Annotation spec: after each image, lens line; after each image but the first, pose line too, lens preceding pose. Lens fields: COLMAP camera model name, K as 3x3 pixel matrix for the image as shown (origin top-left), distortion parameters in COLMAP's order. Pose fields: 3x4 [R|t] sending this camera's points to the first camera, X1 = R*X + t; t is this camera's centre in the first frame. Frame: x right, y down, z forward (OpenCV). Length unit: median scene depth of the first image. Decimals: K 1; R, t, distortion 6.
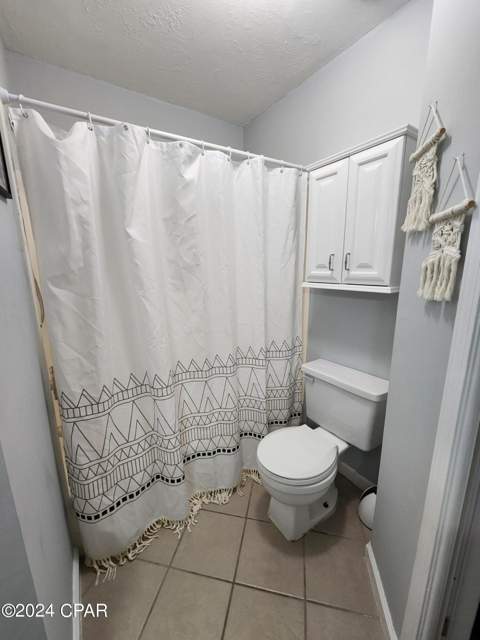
lens RADIAL K [[259.1, 0, 238.0], [0, 259.1, 319.8], [0, 0, 1]] dist [-0.004316, 0.000599]
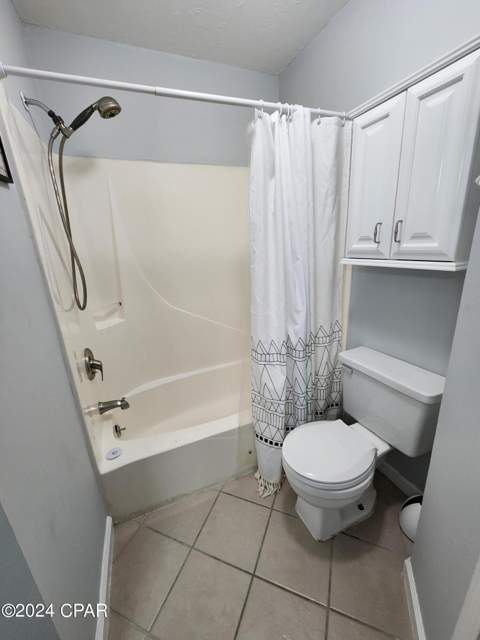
lens RADIAL K [[259.1, 0, 241.5], [0, 259.1, 320.7], [0, 0, 1]] dist [-0.004316, 0.000599]
pose [[0.984565, 0.008791, -0.174799, 0.083178], [0.007444, 0.995730, 0.092008, -0.025660], [0.174861, -0.091889, 0.980296, 0.099868]]
